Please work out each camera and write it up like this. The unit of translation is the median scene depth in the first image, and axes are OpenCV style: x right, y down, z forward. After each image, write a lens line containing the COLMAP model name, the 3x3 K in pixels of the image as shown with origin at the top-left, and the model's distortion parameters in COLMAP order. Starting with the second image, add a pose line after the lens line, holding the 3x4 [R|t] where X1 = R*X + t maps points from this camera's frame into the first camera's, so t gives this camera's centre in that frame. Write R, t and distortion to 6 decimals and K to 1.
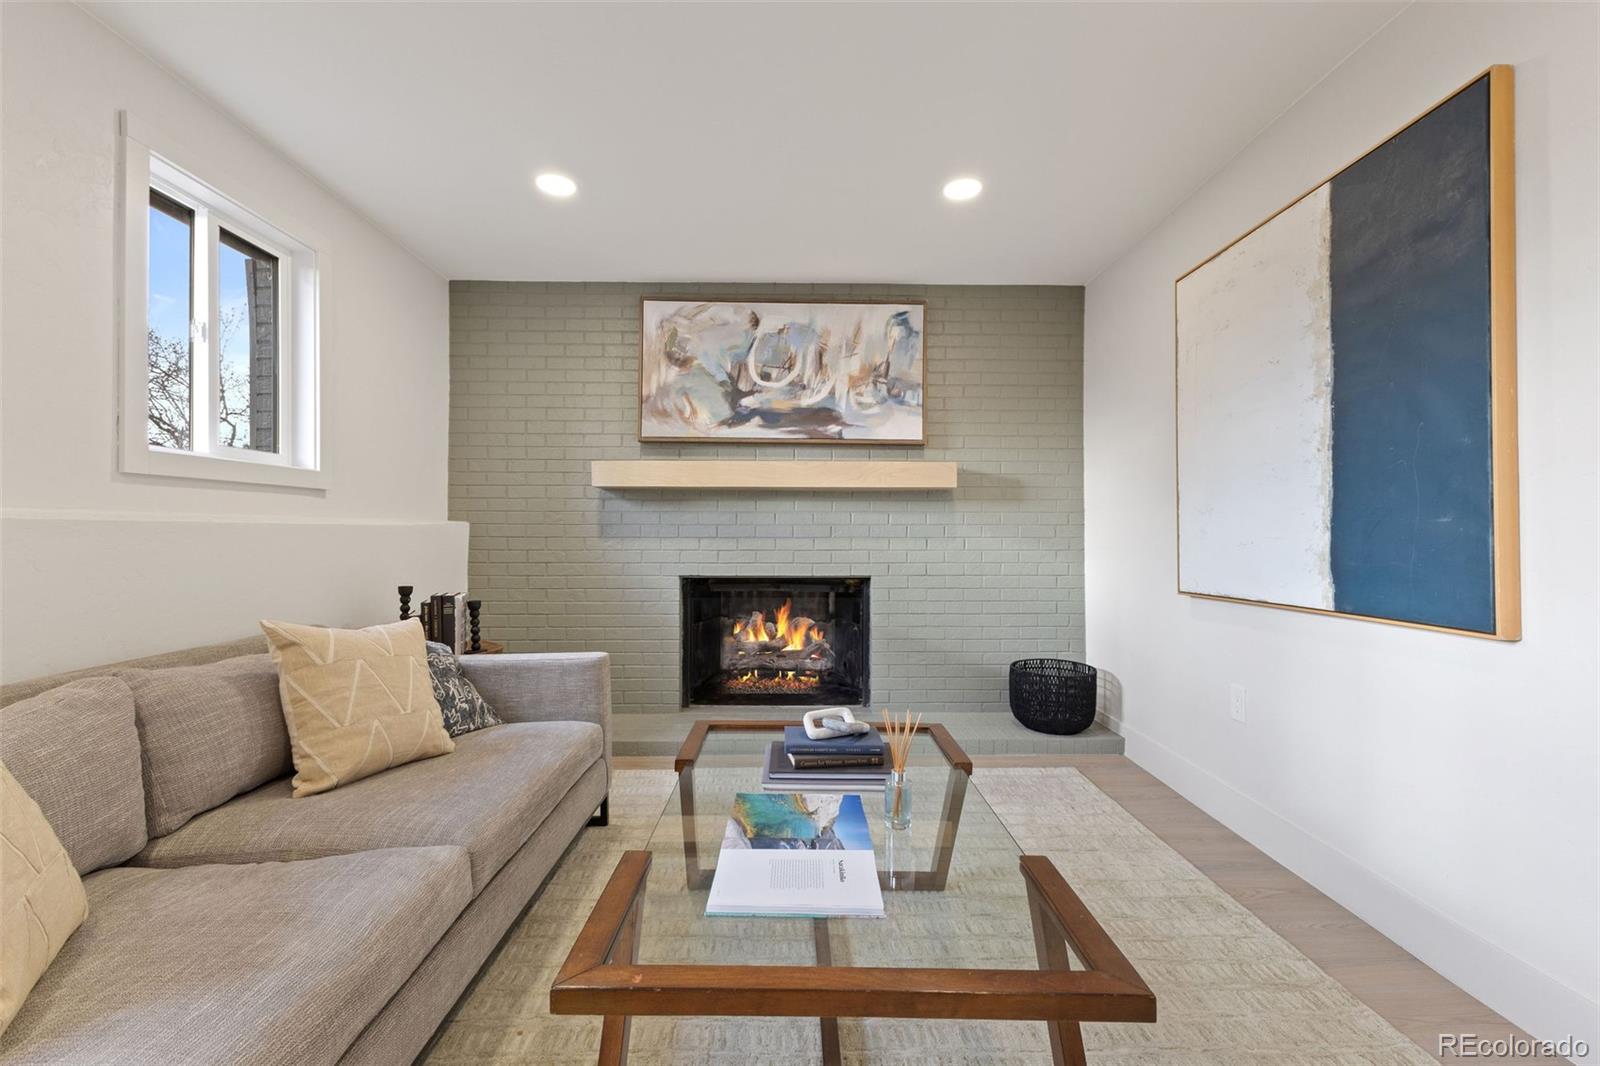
lens RADIAL K [[687.4, 0, 796.5], [0, 687.4, 531.3], [0, 0, 1]] dist [0.007737, -0.000803]
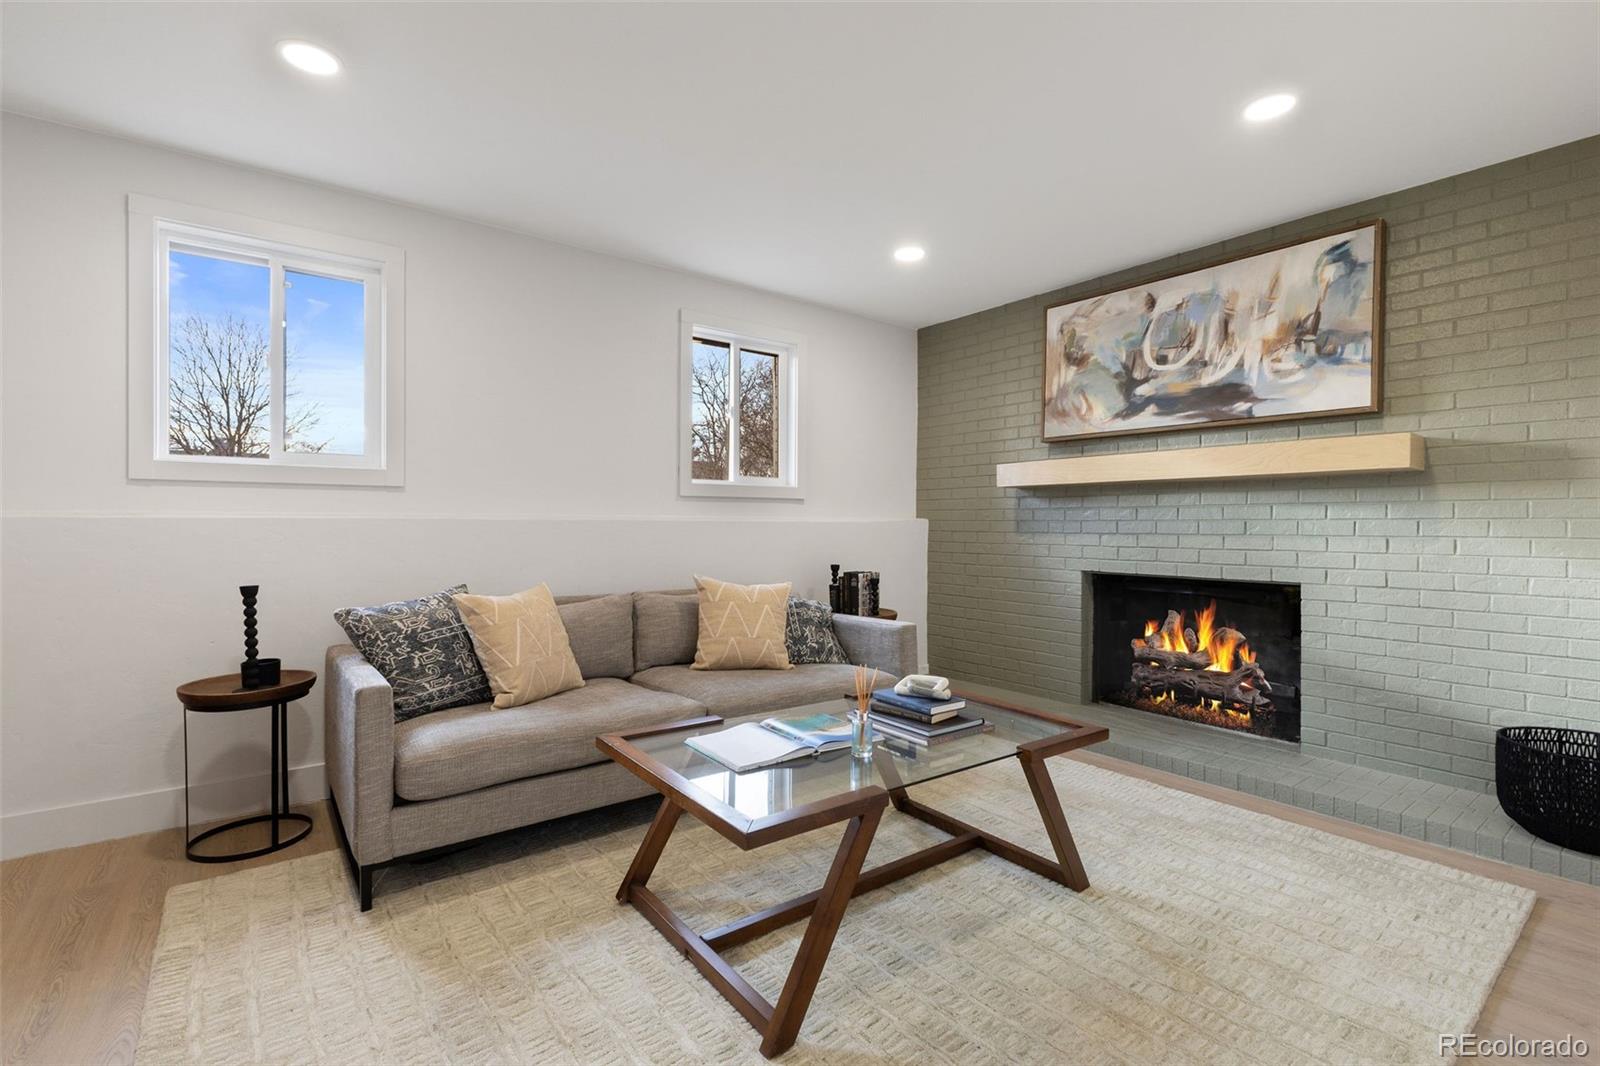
lens RADIAL K [[714.4, 0, 801.0], [0, 714.4, 529.8], [0, 0, 1]] dist [-0.004376, 0.000579]
pose [[0.601946, 0.005236, -0.798519, 0.429730], [-0.002700, 0.999986, 0.004522, 0.000244], [0.798532, -0.000566, 0.601952, 0.035677]]
